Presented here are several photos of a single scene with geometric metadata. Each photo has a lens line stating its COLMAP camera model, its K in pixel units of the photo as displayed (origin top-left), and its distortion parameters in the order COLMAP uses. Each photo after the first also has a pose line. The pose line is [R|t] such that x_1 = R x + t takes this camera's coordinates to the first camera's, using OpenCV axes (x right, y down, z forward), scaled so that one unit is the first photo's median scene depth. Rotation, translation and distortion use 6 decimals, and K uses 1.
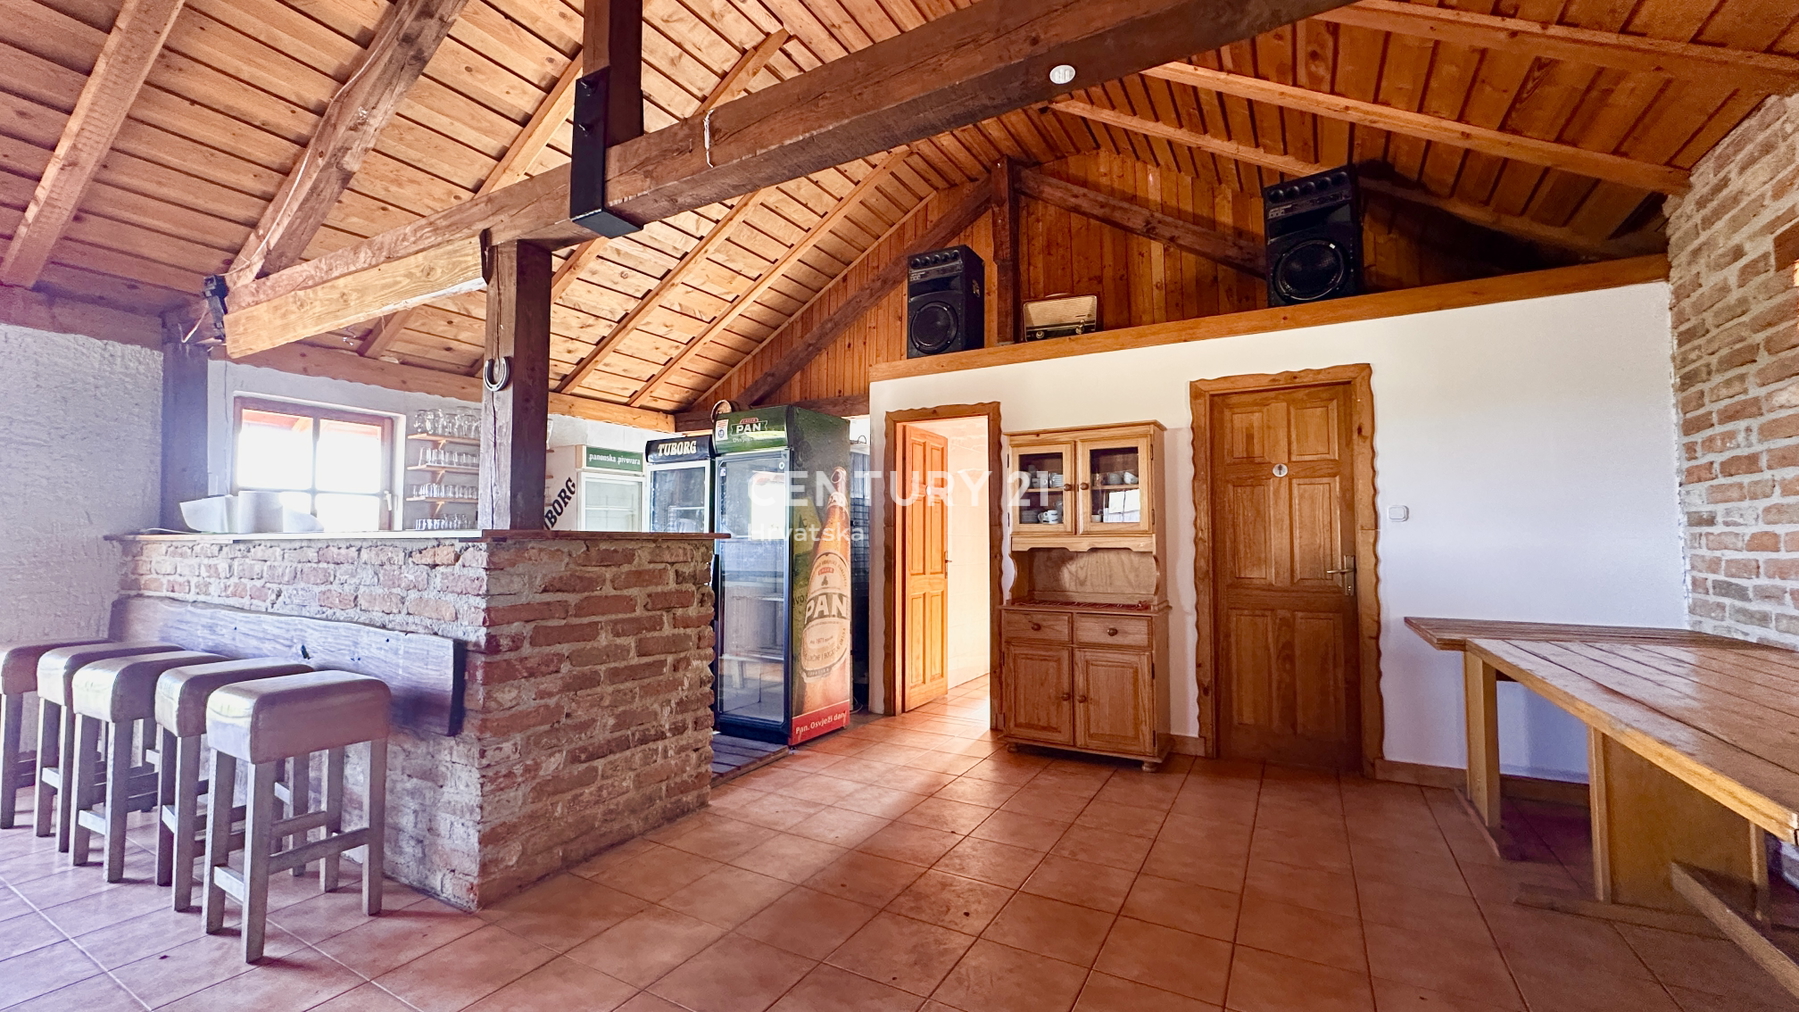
lens RADIAL K [[718.0, 0, 900.6], [0, 718.0, 499.6], [0, 0, 1]] dist [-0.006109, 0.000931]
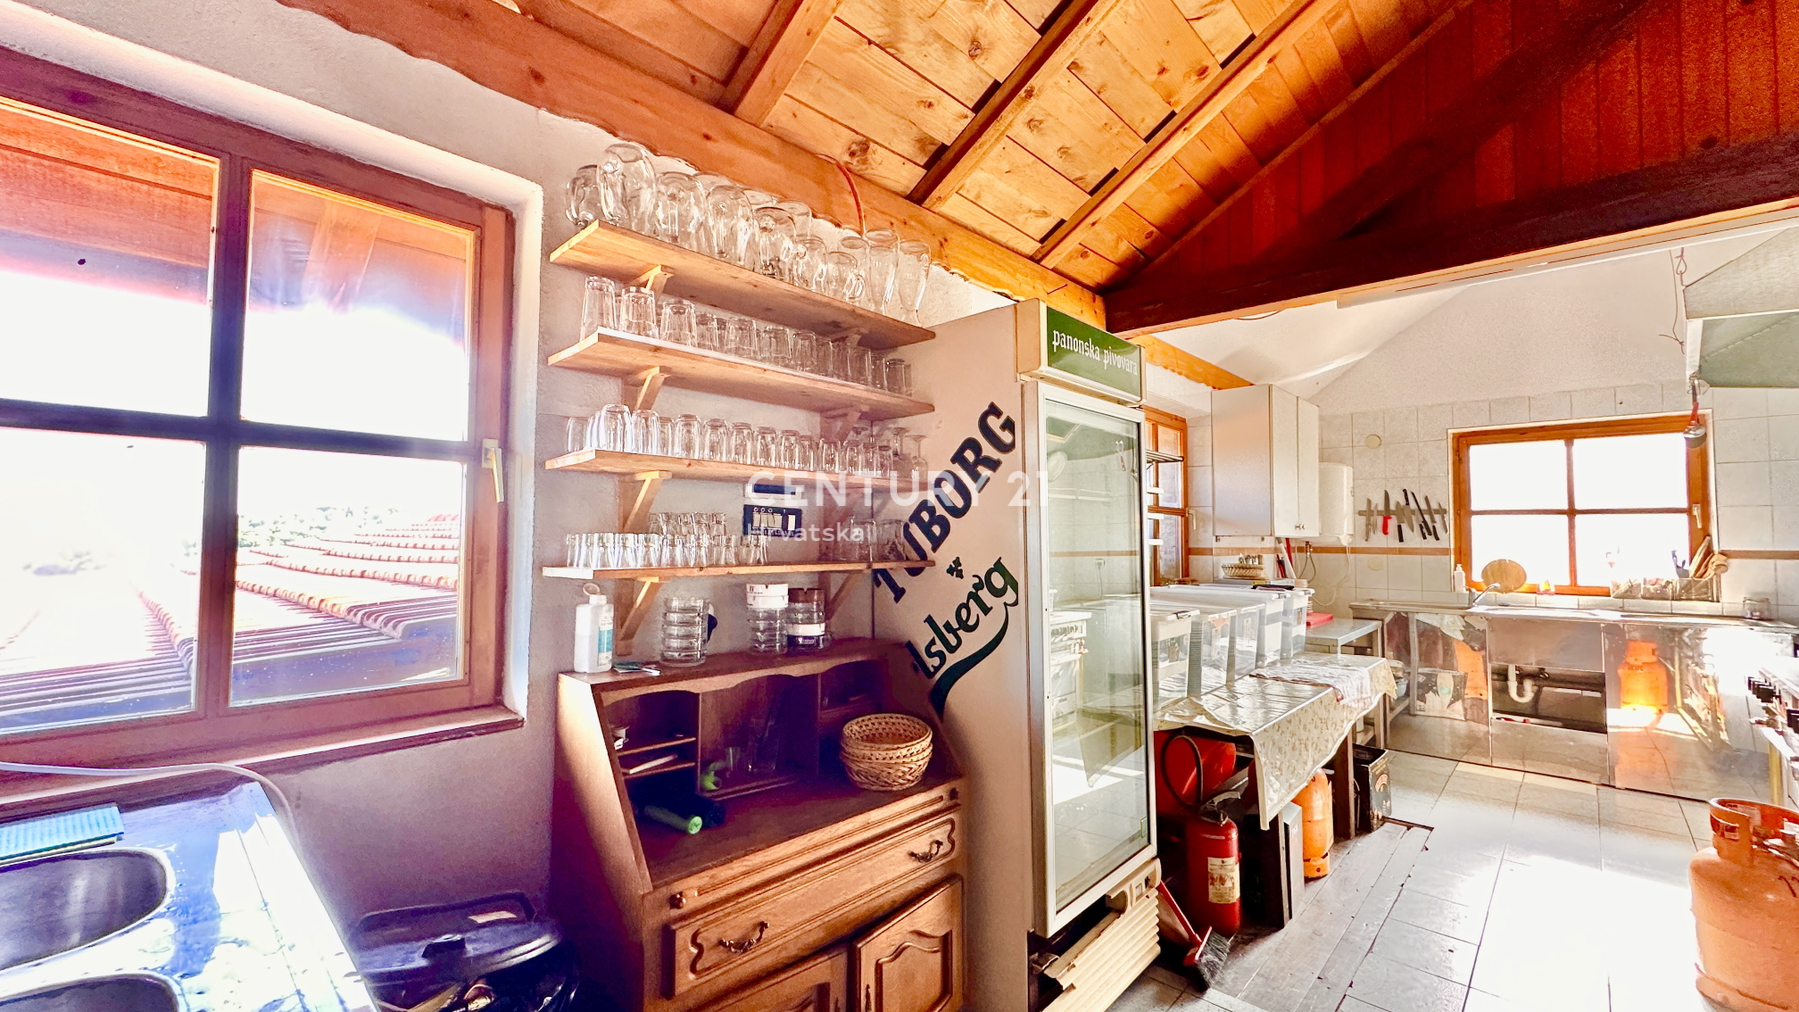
lens RADIAL K [[718.0, 0, 897.9], [0, 718.0, 510.3], [0, 0, 1]] dist [-0.006109, 0.000931]
pose [[0.969584, -0.011245, -0.244499, -0.465285], [0.013506, 0.999880, 0.007573, 0.017442], [0.244385, -0.010645, 0.969620, 0.729343]]
